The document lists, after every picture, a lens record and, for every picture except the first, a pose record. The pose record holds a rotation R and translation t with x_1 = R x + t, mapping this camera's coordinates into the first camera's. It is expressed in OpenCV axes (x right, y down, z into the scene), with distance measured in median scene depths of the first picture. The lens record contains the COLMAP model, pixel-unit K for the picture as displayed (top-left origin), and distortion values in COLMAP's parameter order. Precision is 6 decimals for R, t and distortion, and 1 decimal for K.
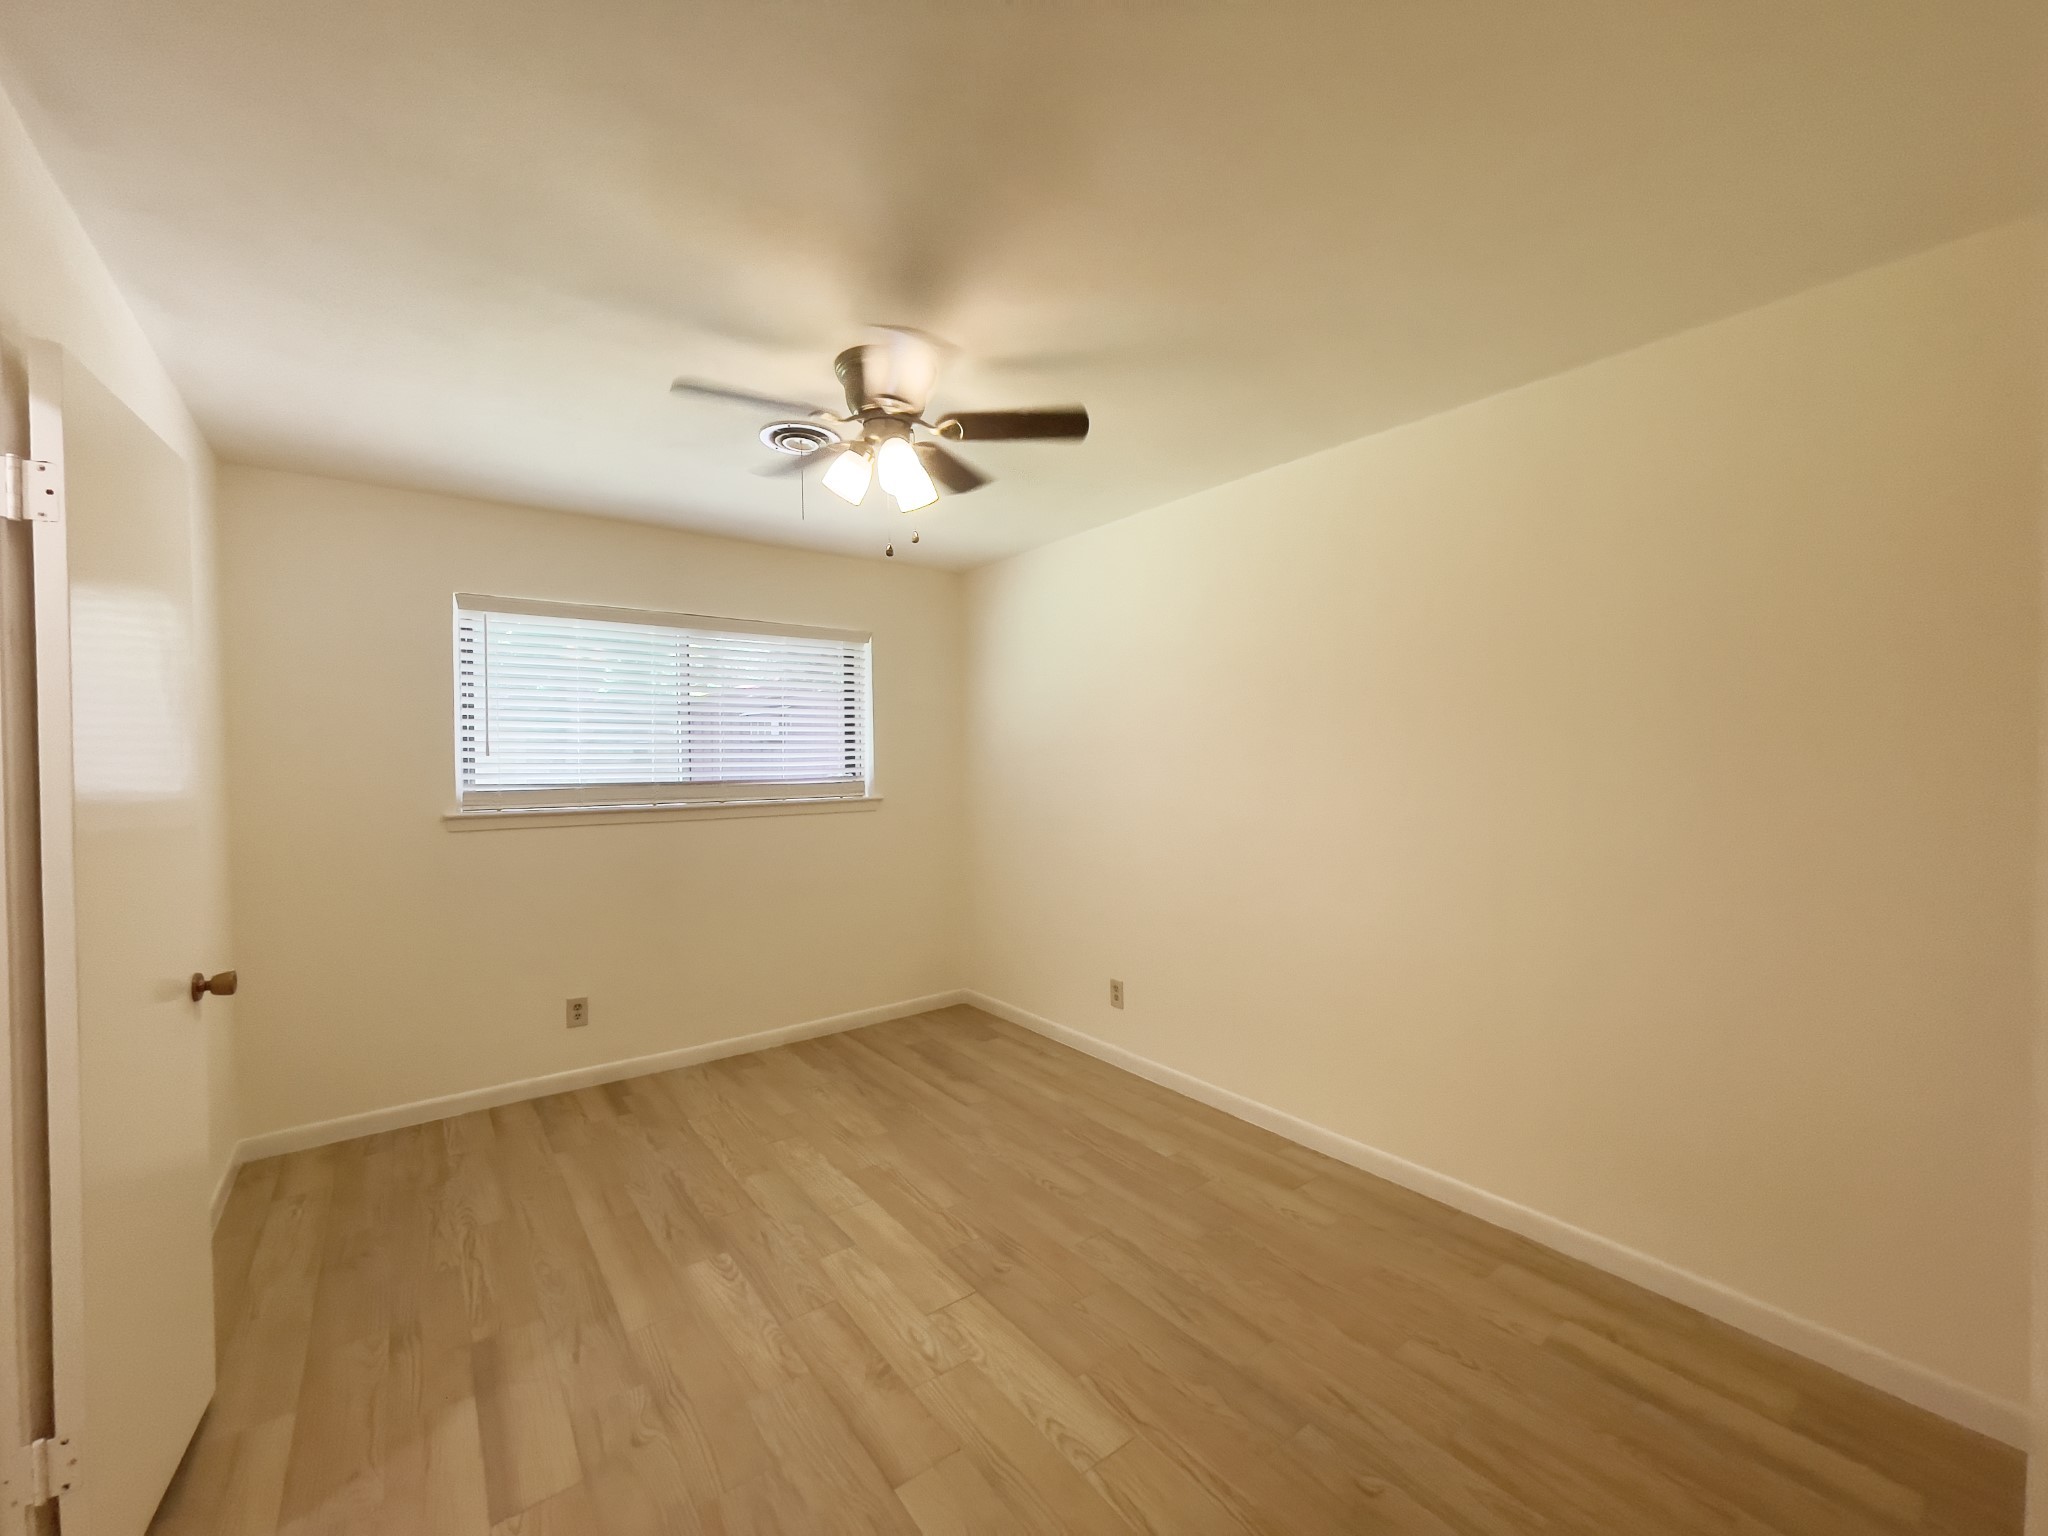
lens RADIAL K [[836.7, 0, 1022.0], [0, 836.7, 766.2], [0, 0, 1]] dist [0.009455, -0.000630]
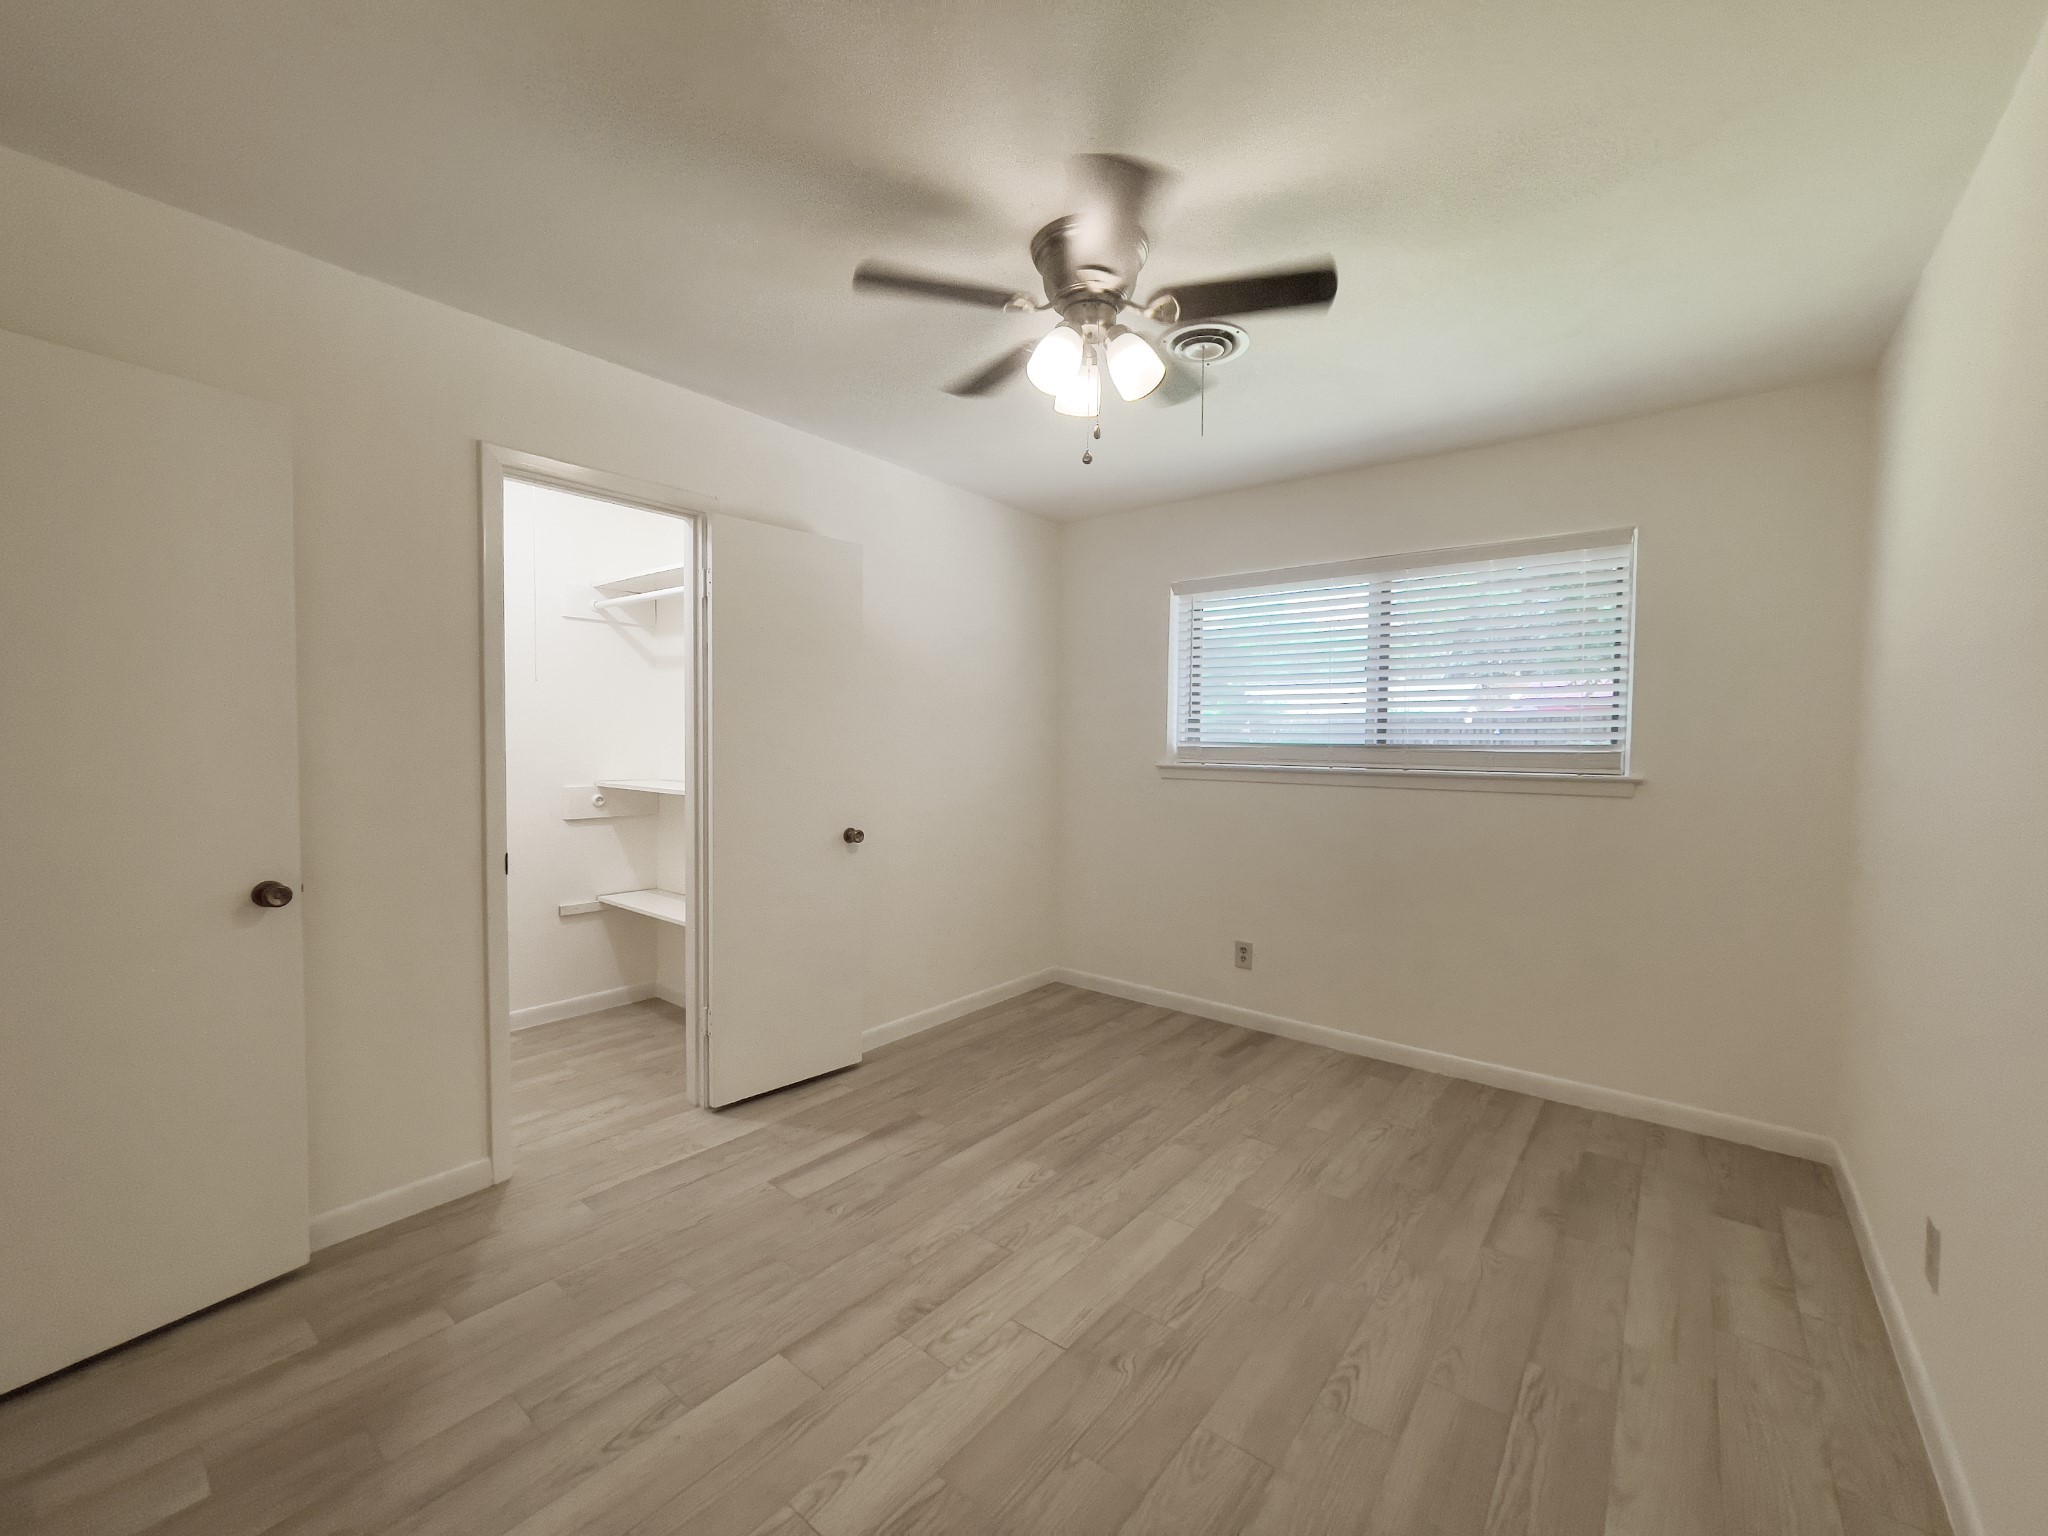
lens RADIAL K [[840.5, 0, 1024.0], [0, 840.5, 768.0], [0, 0, 1]] dist [0.013220, 0.000170]
pose [[0.254135, 0.045499, -0.966098, 0.664184], [-0.022827, 0.998897, 0.041039, 0.026053], [0.966899, 0.011623, 0.254893, 0.702097]]
